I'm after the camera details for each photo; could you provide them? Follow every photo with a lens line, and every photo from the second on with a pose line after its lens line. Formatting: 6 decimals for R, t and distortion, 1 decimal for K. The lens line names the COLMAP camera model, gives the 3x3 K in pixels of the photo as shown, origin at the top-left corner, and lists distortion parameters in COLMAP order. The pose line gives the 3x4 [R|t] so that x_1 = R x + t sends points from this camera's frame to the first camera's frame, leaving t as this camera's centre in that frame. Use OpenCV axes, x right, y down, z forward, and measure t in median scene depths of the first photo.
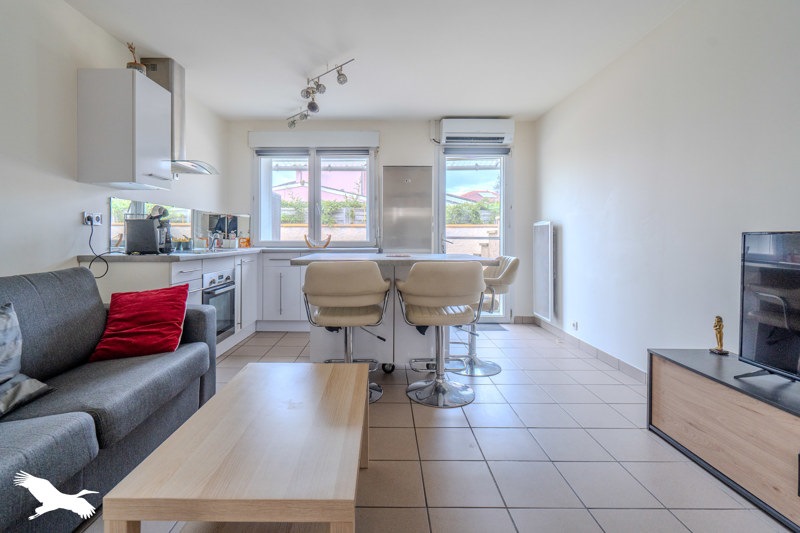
lens RADIAL K [[371.2, 0, 399.3], [0, 371.2, 260.2], [0, 0, 1]] dist [-0.004456, -0.000079]
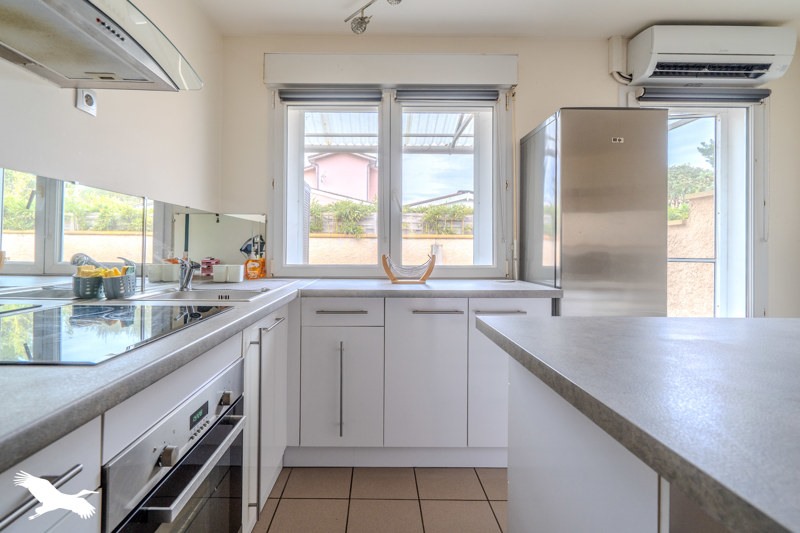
lens RADIAL K [[375.9, 0, 400.4], [0, 375.9, 267.4], [0, 0, 1]] dist [0.001629, 0.000371]
pose [[0.999943, 0.003527, 0.010081, -0.221581], [-0.003444, 0.999960, -0.008219, -0.045754], [-0.010110, 0.008184, 0.999915, 0.476106]]
